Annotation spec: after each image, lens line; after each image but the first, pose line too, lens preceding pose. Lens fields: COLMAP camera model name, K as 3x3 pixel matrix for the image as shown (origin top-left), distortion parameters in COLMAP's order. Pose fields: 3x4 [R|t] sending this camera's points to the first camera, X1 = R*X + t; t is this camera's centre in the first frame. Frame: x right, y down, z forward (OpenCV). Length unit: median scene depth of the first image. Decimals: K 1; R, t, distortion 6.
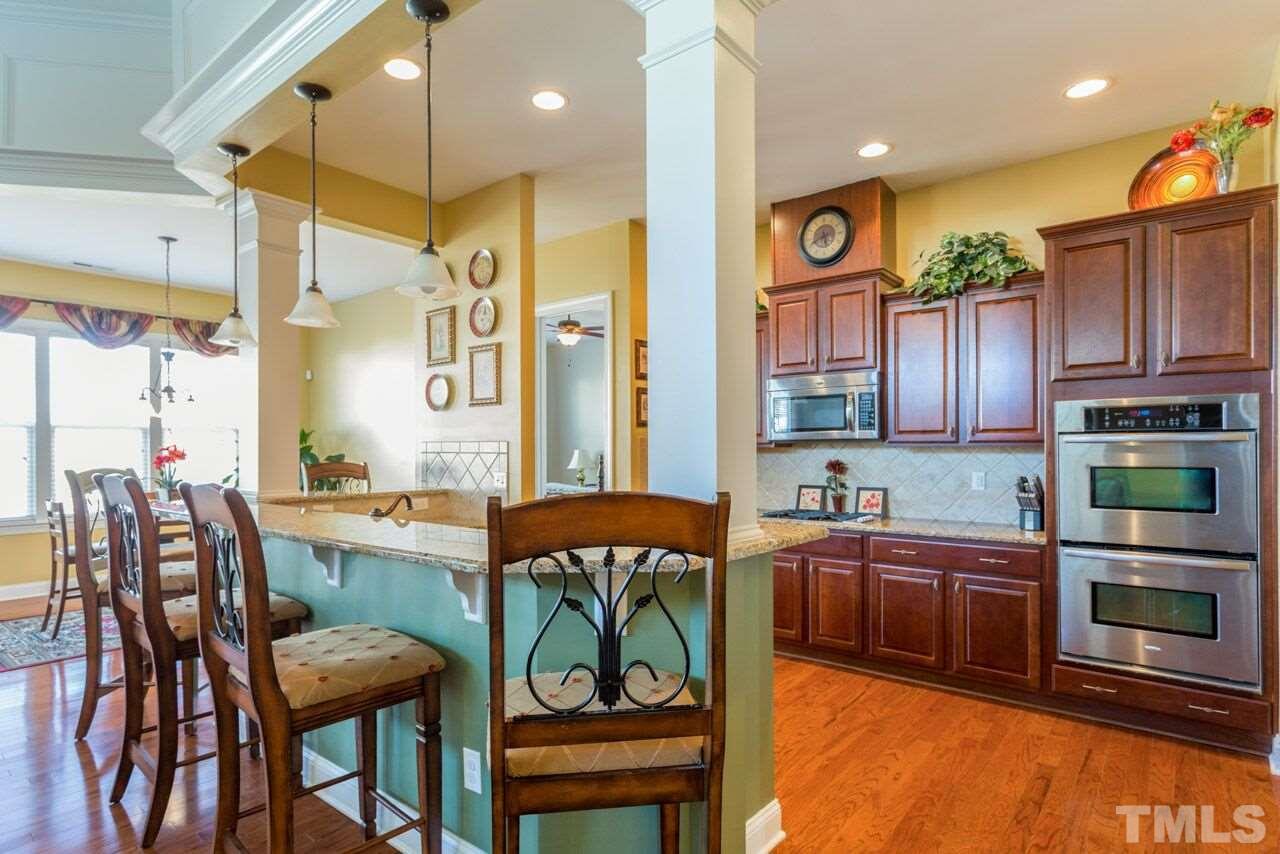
lens RADIAL K [[668.0, 0, 622.2], [0, 668.0, 449.1], [0, 0, 1]] dist [0.003295, 0.000618]
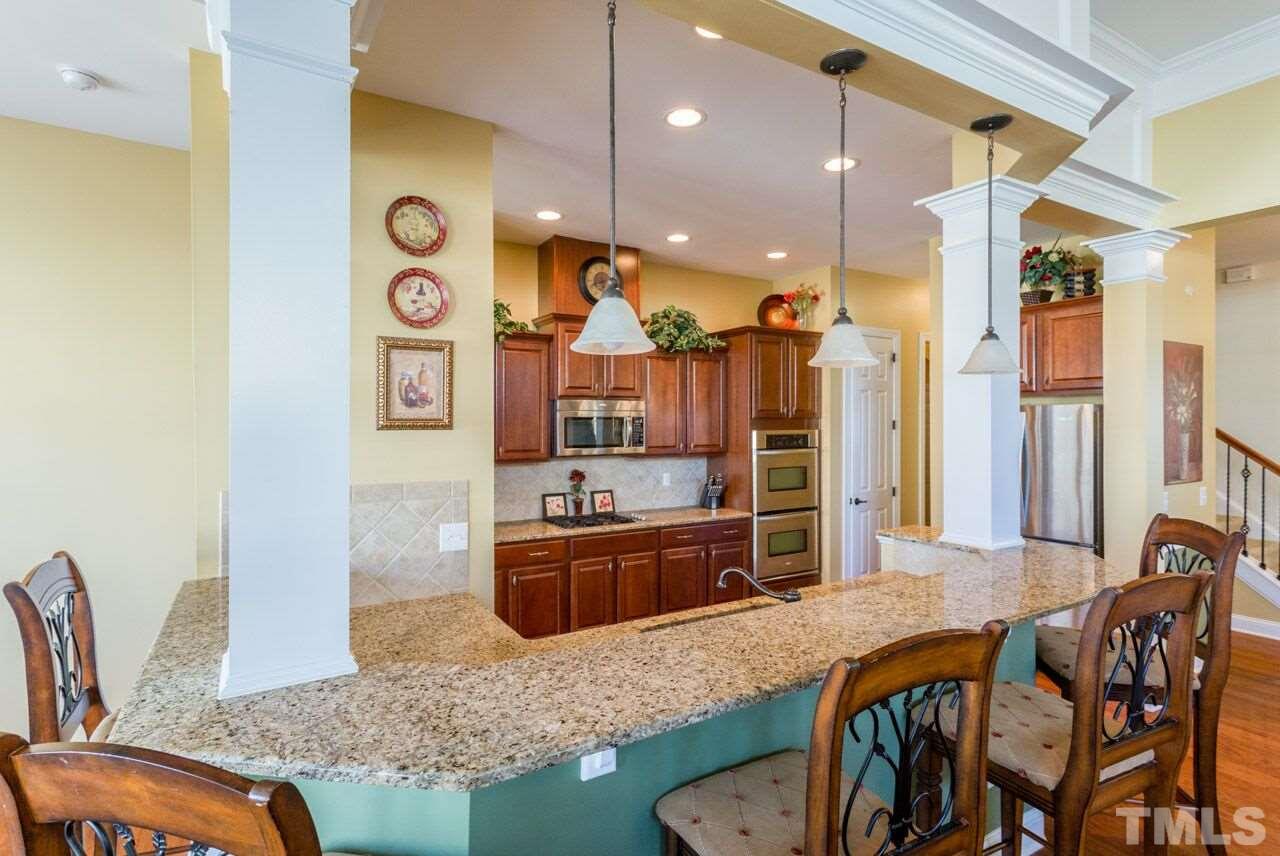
lens RADIAL K [[629.9, 0, 636.9], [0, 629.9, 420.8], [0, 0, 1]] dist [-0.000687, -0.000069]
pose [[0.331047, 0.000716, 0.943614, -0.765385], [-0.003065, 0.999995, 0.000316, -0.078296], [-0.943609, -0.002997, 0.331048, 0.606864]]
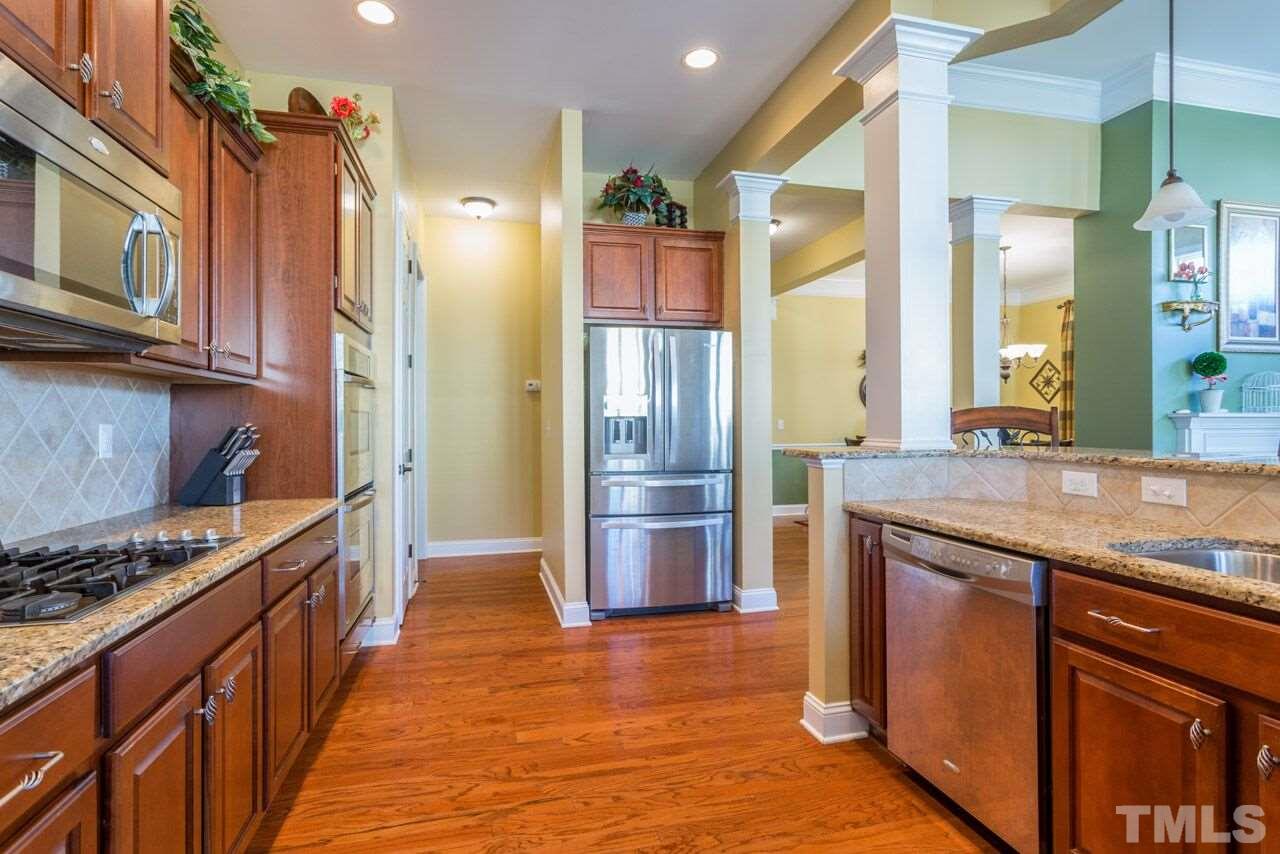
lens RADIAL K [[629.9, 0, 636.9], [0, 629.9, 419.8], [0, 0, 1]] dist [-0.000687, -0.000069]
pose [[-0.805162, 0.004210, 0.593040, -0.099088], [0.001662, 0.999987, -0.004842, 0.033643], [-0.593053, -0.002913, -0.805158, 1.143236]]
